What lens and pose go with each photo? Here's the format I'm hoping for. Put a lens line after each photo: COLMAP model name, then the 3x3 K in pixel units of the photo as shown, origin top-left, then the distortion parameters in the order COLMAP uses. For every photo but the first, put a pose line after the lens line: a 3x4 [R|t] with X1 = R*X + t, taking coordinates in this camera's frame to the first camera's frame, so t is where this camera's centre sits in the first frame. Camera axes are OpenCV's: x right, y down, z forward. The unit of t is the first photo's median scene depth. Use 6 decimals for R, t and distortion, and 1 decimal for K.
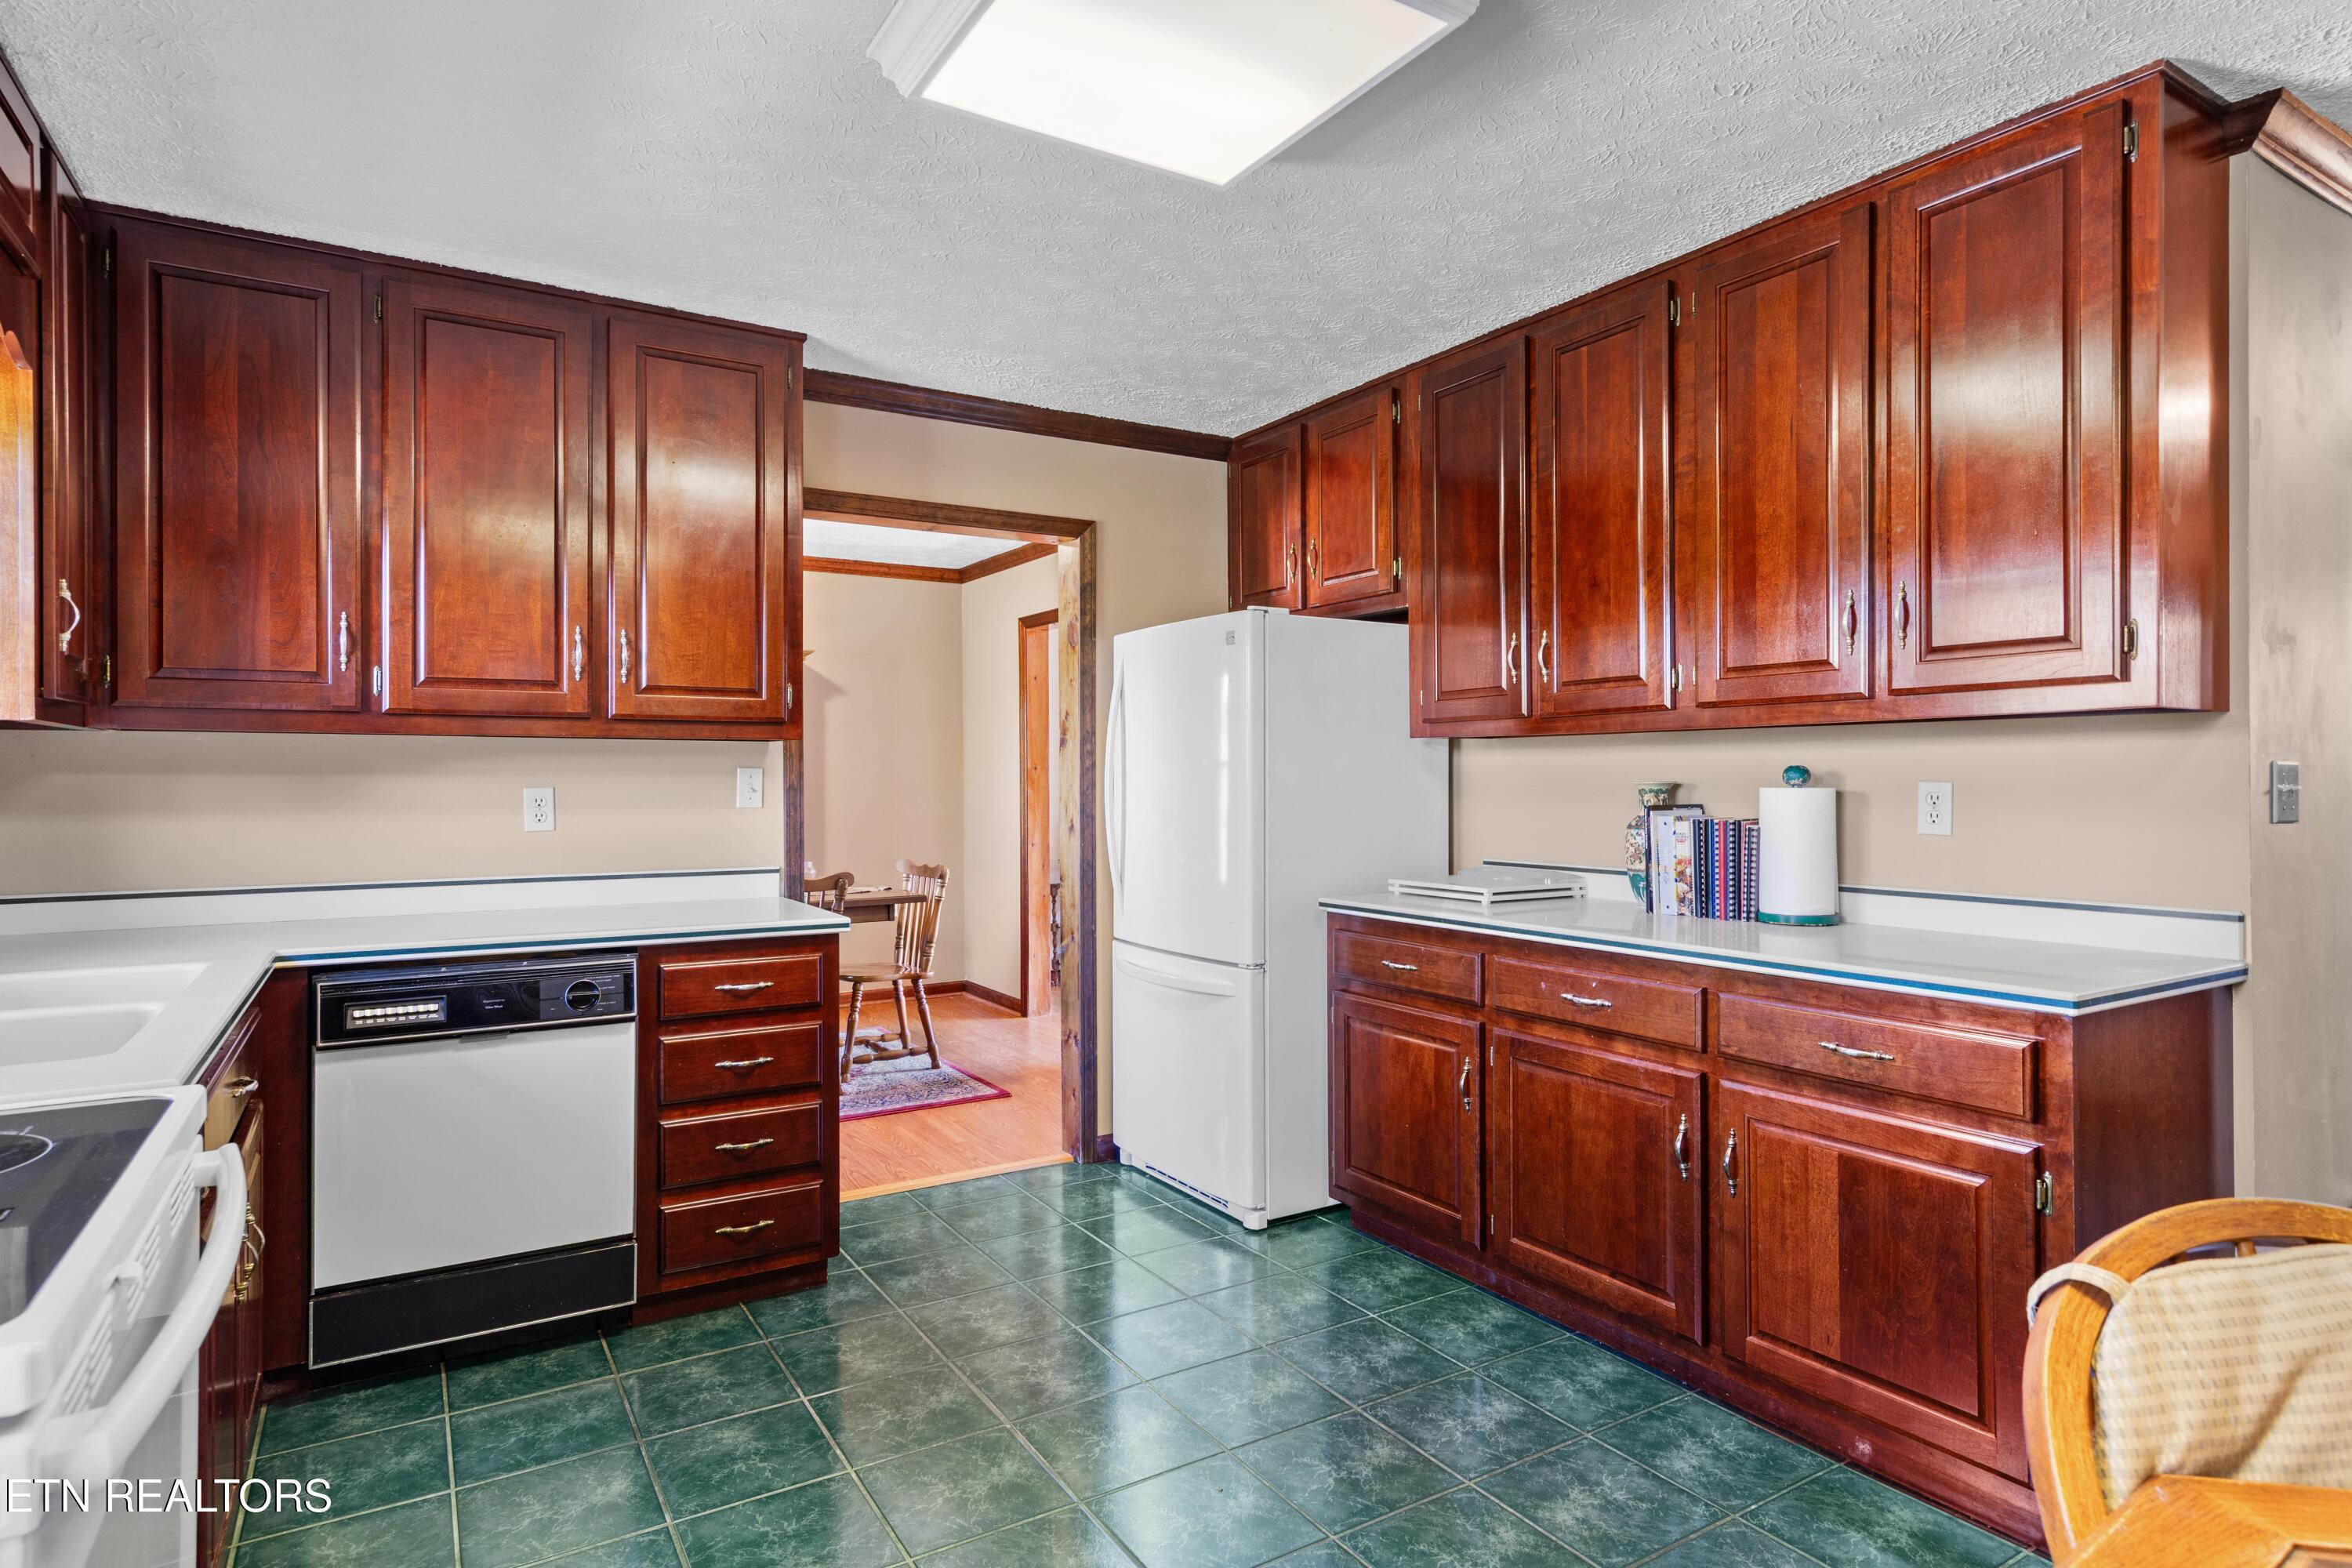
lens RADIAL K [[1250.9, 0, 1170.0], [0, 1250.9, 783.1], [0, 0, 1]] dist [0.002197, 0.000051]
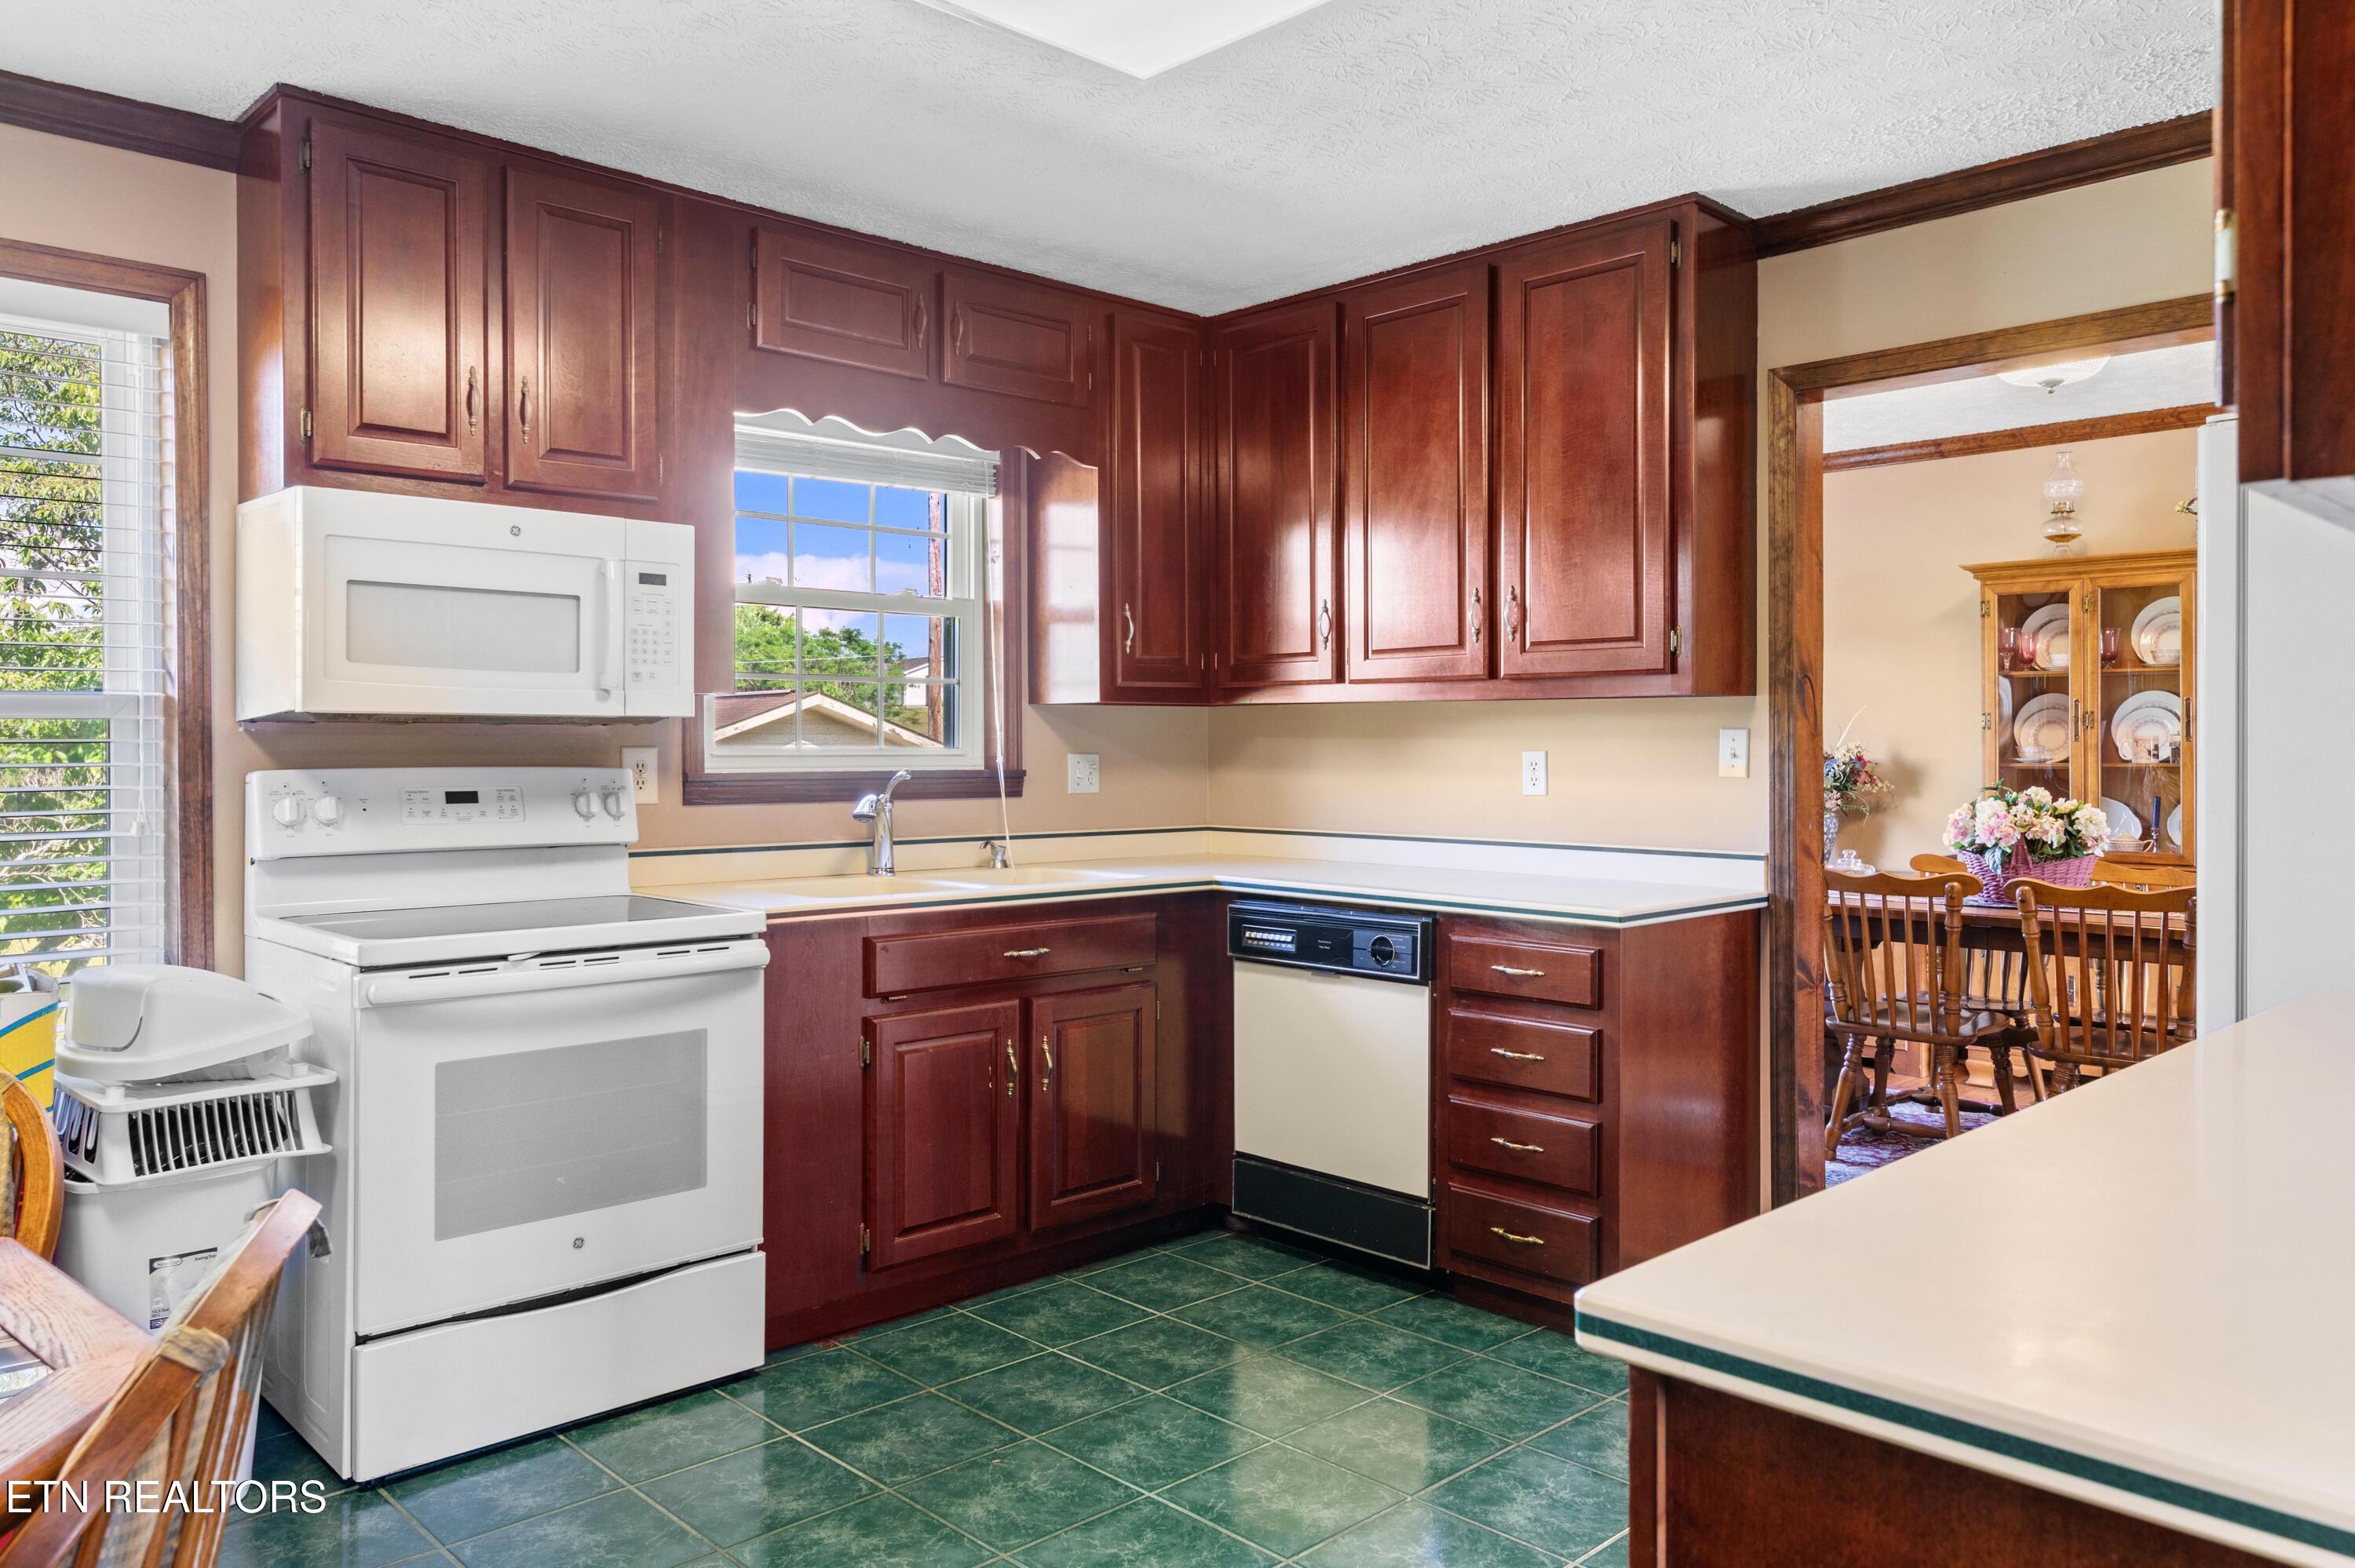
lens RADIAL K [[1655.7, 0, 1172.4], [0, 1655.7, 763.7], [0, 0, 1]] dist [-0.000891, 0.001258]
pose [[0.210184, 0.014111, -0.977560, 0.812207], [-0.006152, 0.999895, 0.013111, -0.002107], [0.977643, 0.003258, 0.210248, 0.525242]]
